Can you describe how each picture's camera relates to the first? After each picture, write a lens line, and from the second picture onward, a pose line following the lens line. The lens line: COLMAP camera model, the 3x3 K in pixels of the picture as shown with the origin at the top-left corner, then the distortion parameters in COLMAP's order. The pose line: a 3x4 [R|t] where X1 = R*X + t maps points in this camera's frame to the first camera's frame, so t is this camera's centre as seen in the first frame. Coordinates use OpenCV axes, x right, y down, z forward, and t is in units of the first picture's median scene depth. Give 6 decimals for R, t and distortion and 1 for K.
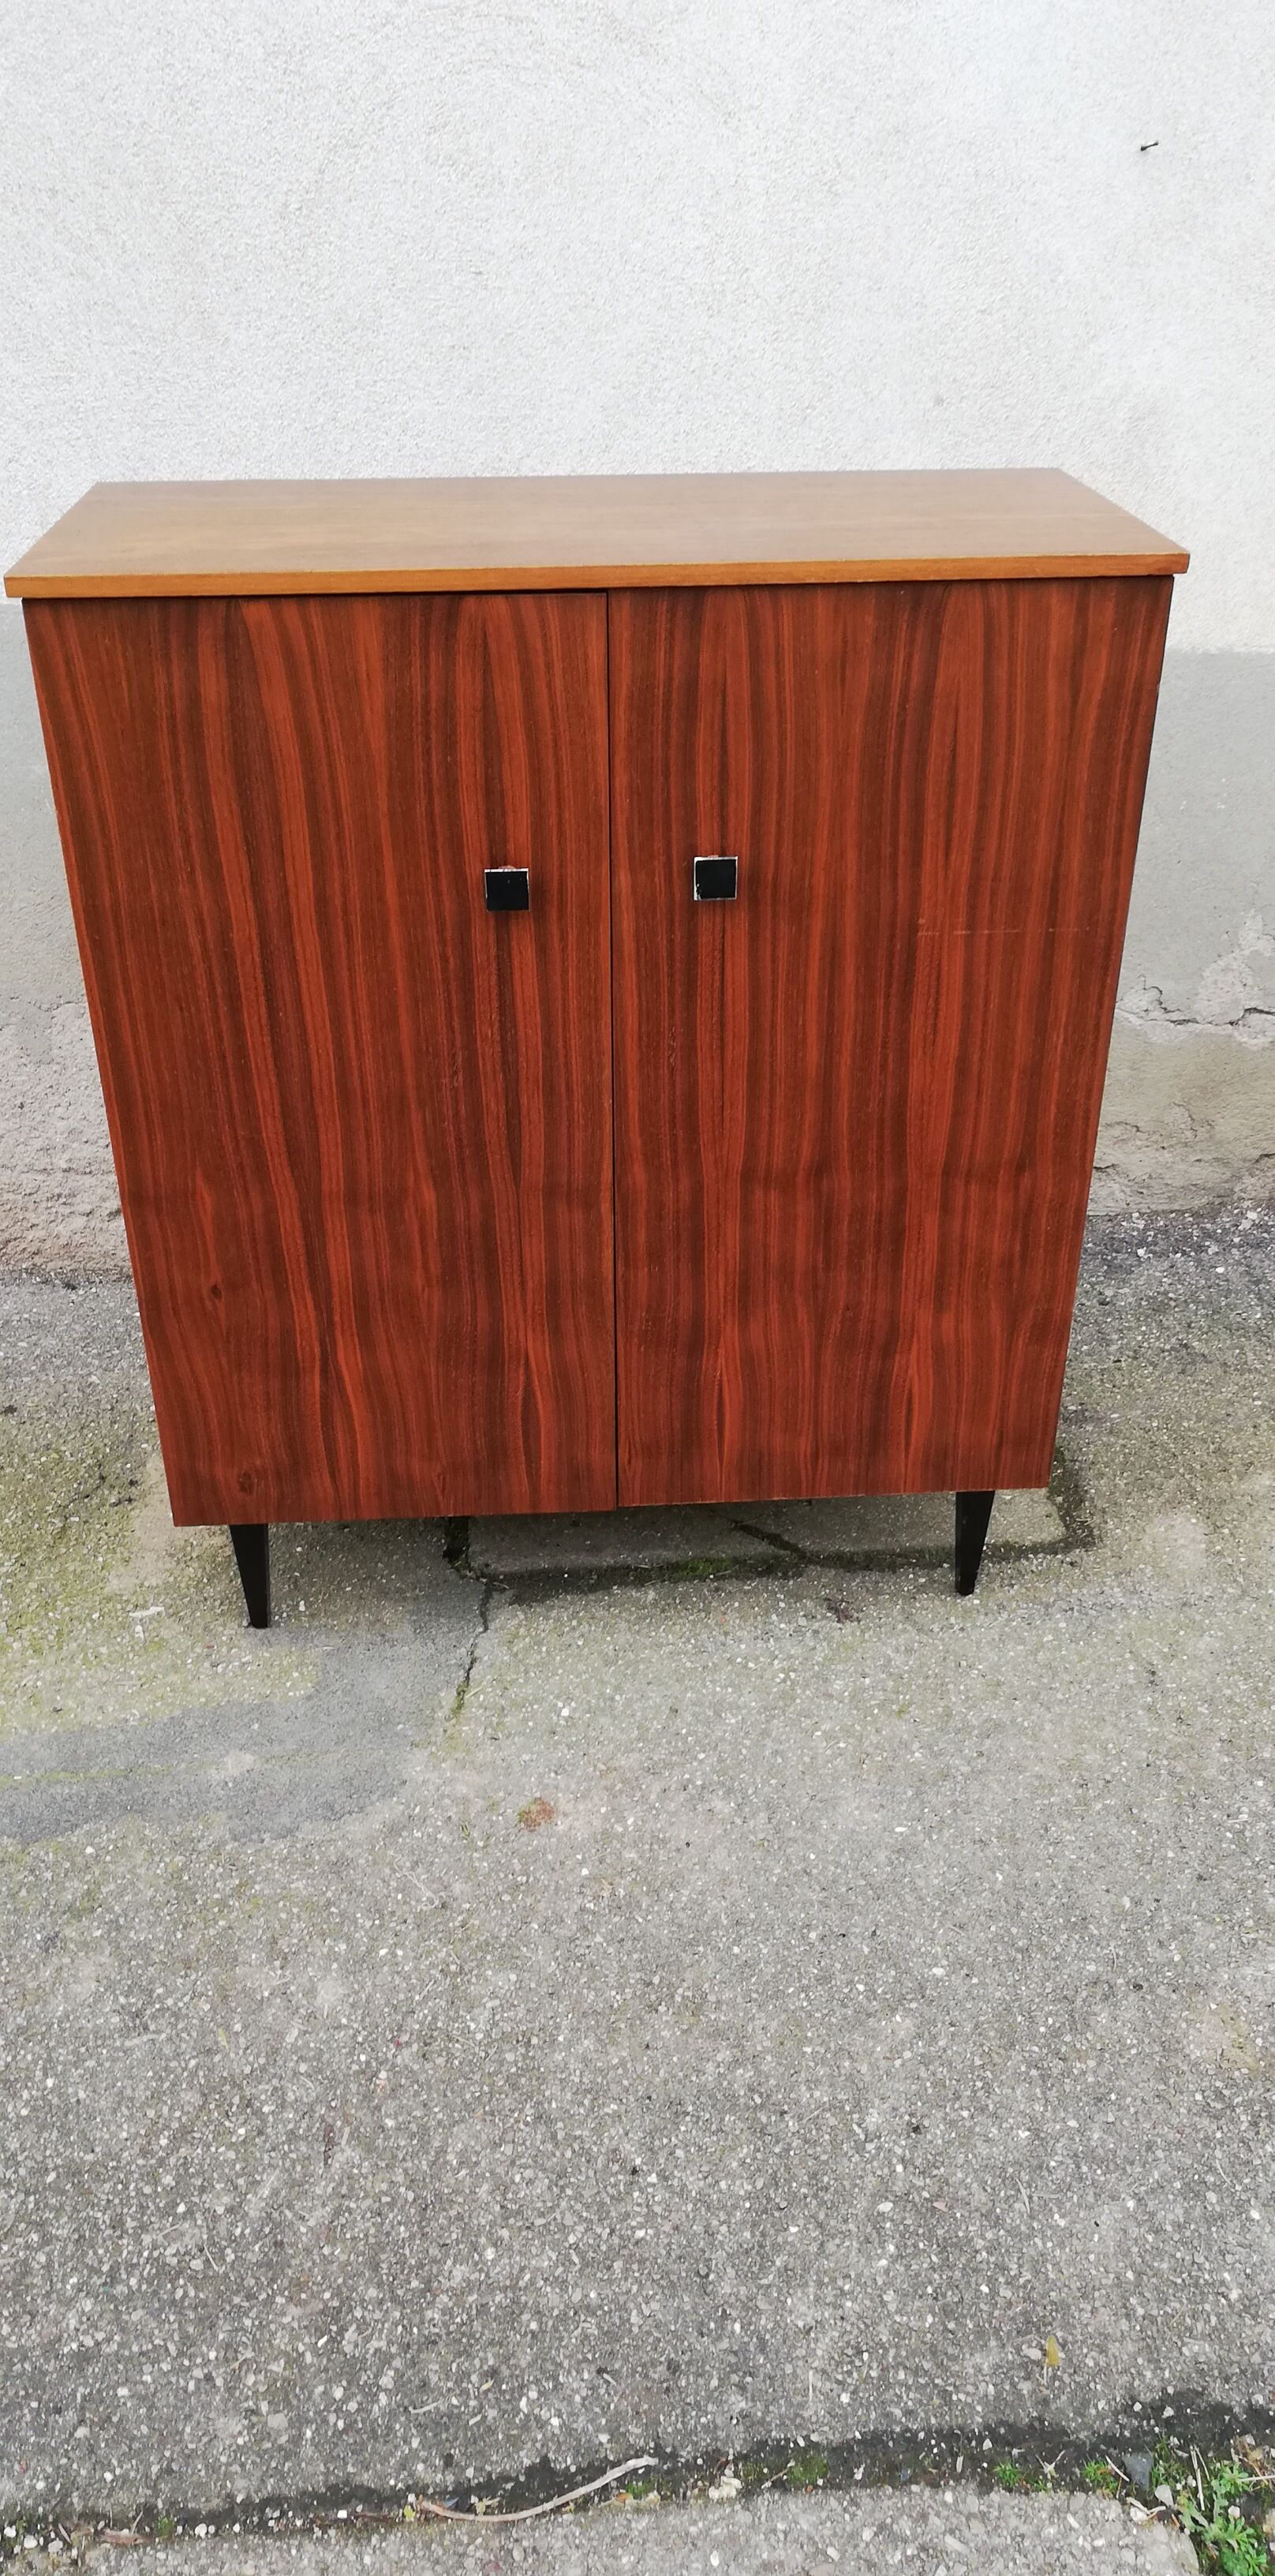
lens RADIAL K [[1929.9, 0, 647.4], [0, 1929.9, 1316.6], [0, 0, 1]] dist [0.048607, -0.071967]
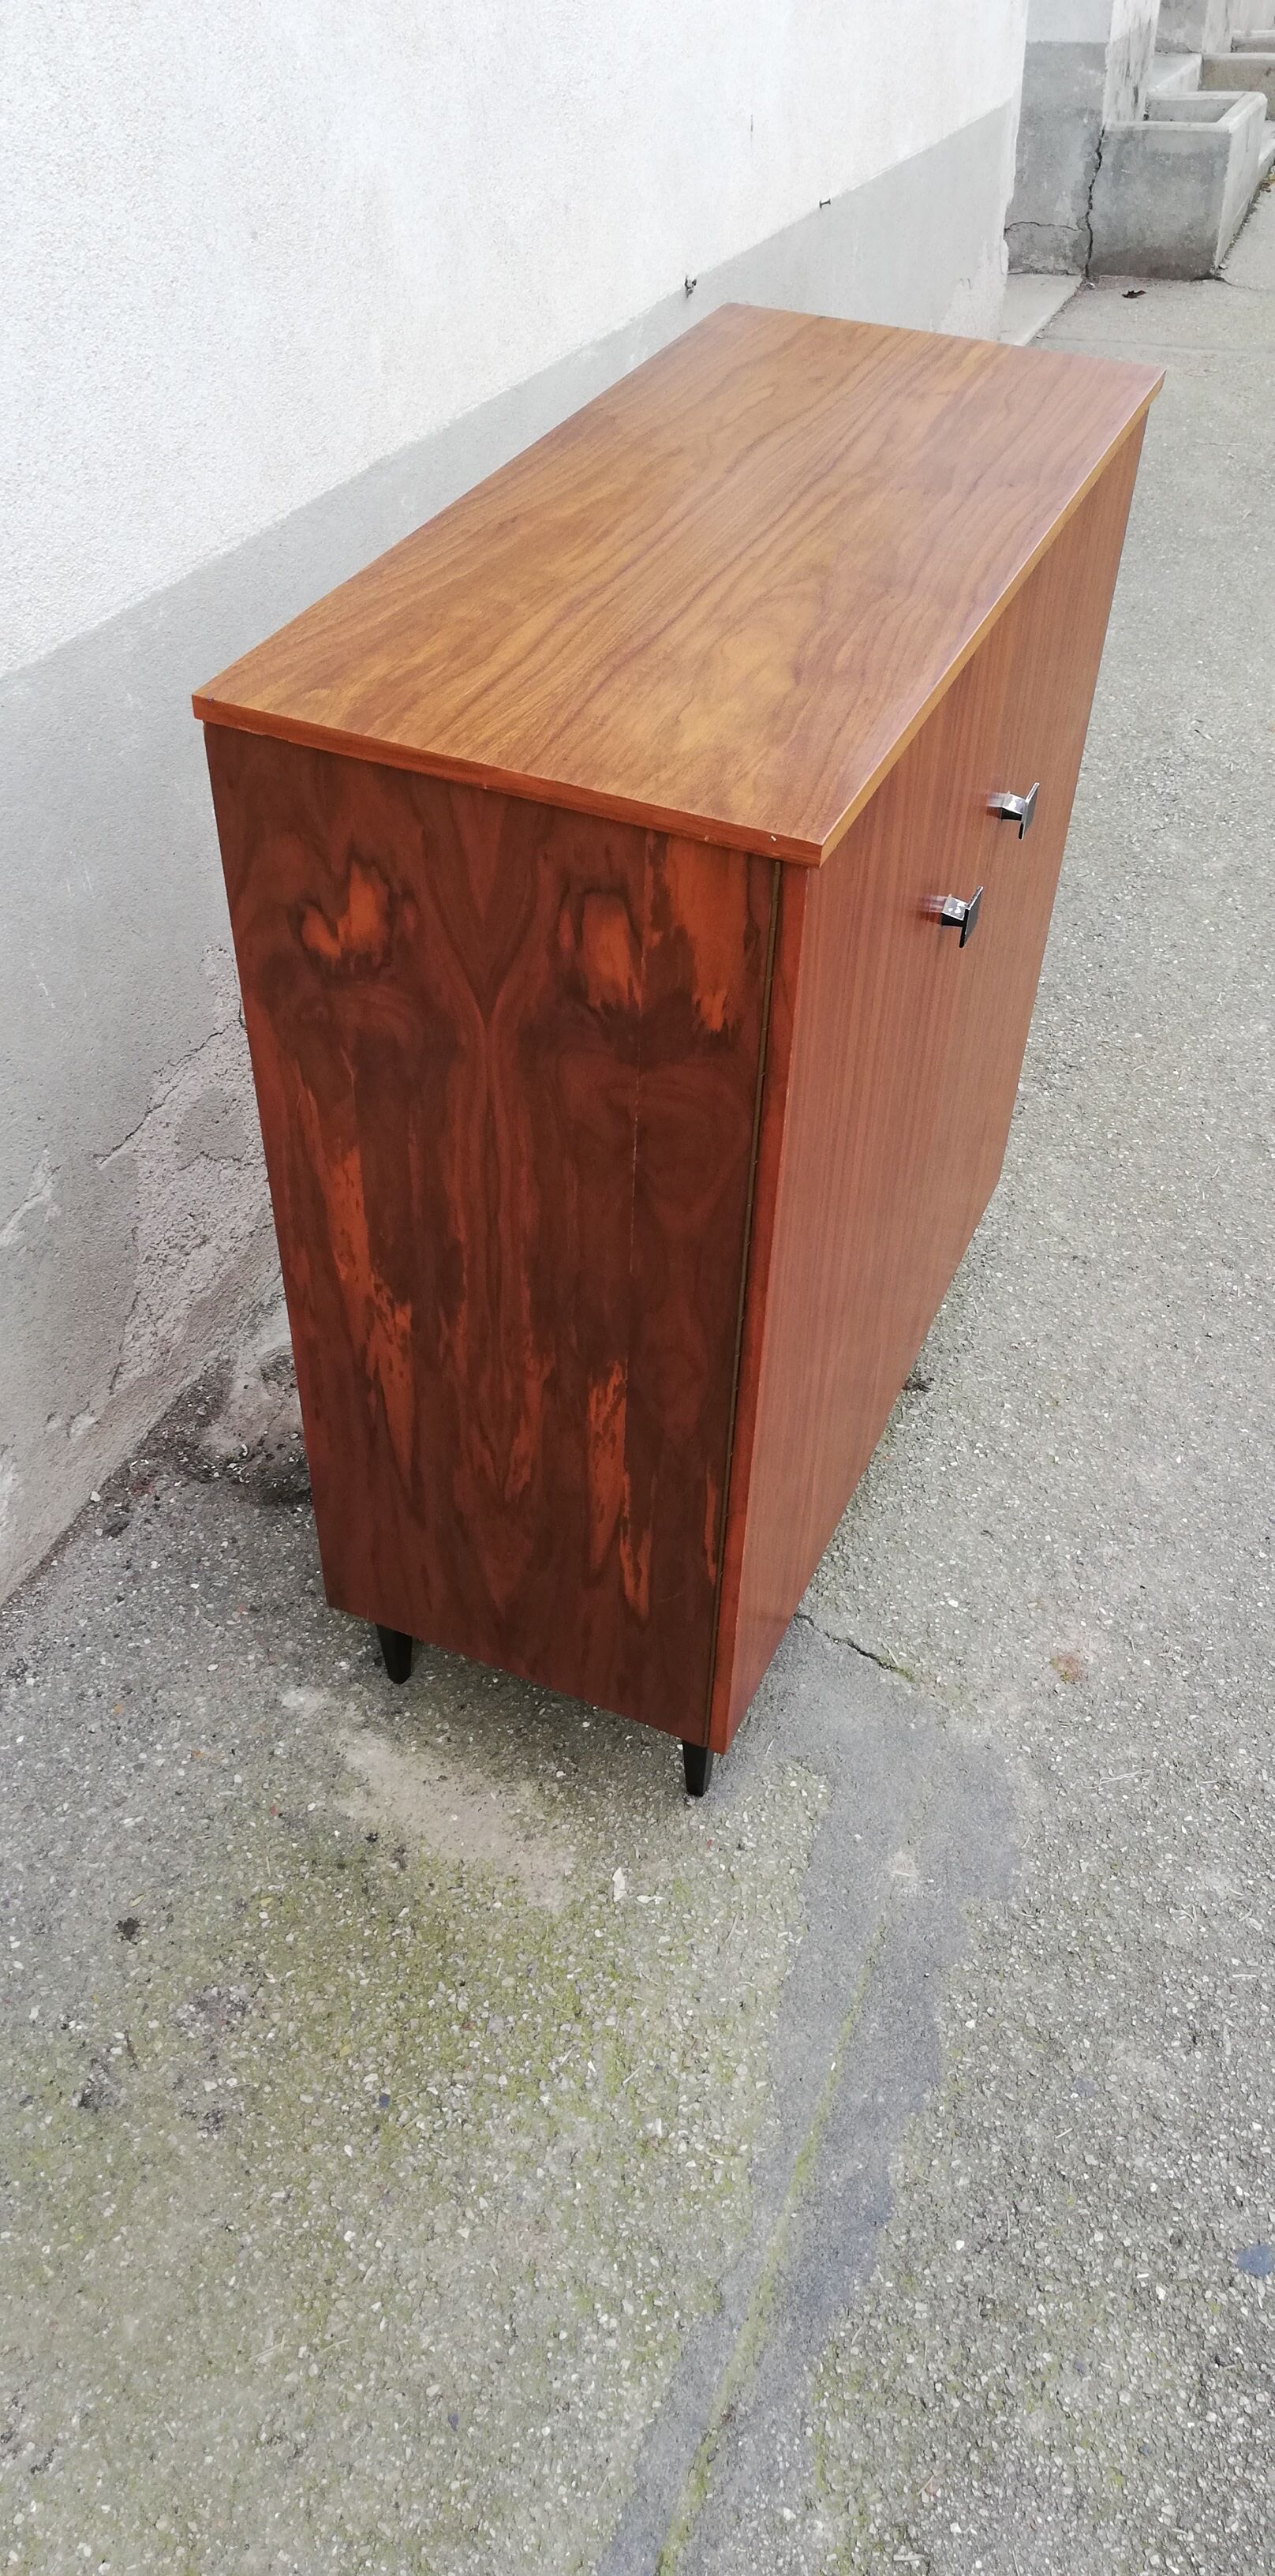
lens RADIAL K [[1929.9, 0, 639.2], [0, 1929.9, 1318.1], [0, 0, 1]] dist [0.048607, -0.071967]
pose [[0.454921, -0.598792, 0.659163, -0.805077], [0.451091, 0.793148, 0.409185, -0.476771], [-0.767831, 0.111196, 0.630929, 0.499800]]
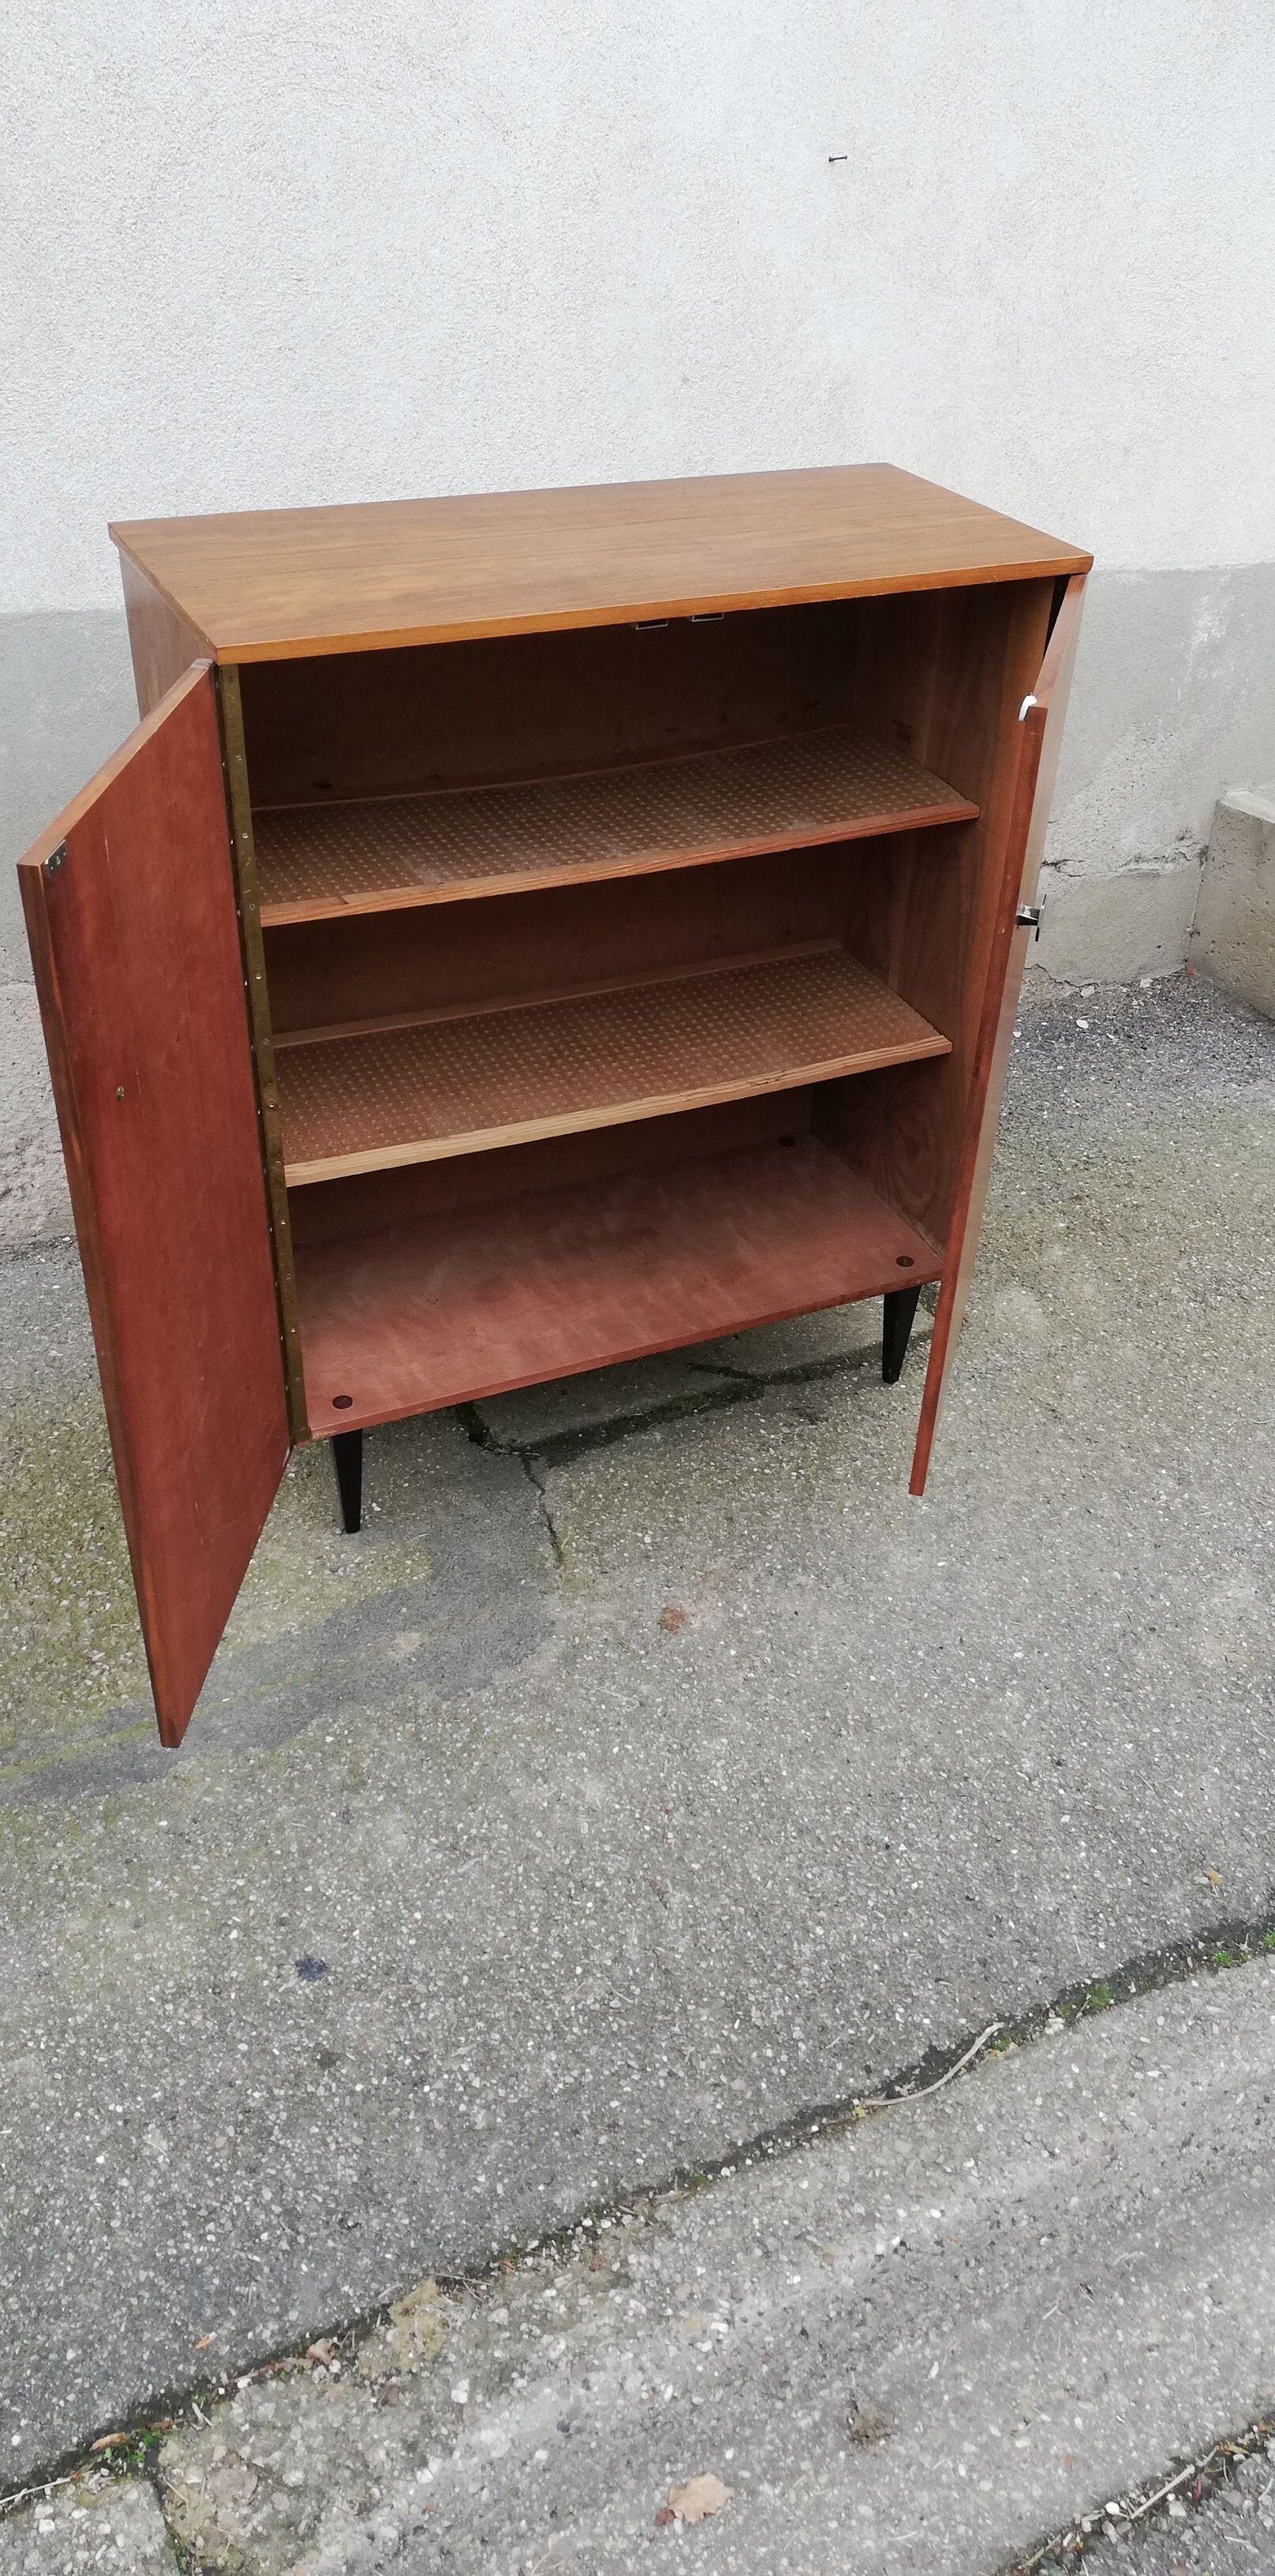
lens RADIAL K [[1929.9, 0, 645.5], [0, 1929.9, 1318.2], [0, 0, 1]] dist [0.048607, -0.071967]
pose [[0.930877, -0.185764, 0.314578, -0.440614], [0.160569, 0.981484, 0.104440, -0.062774], [-0.328154, -0.046709, 0.943469, -0.140568]]
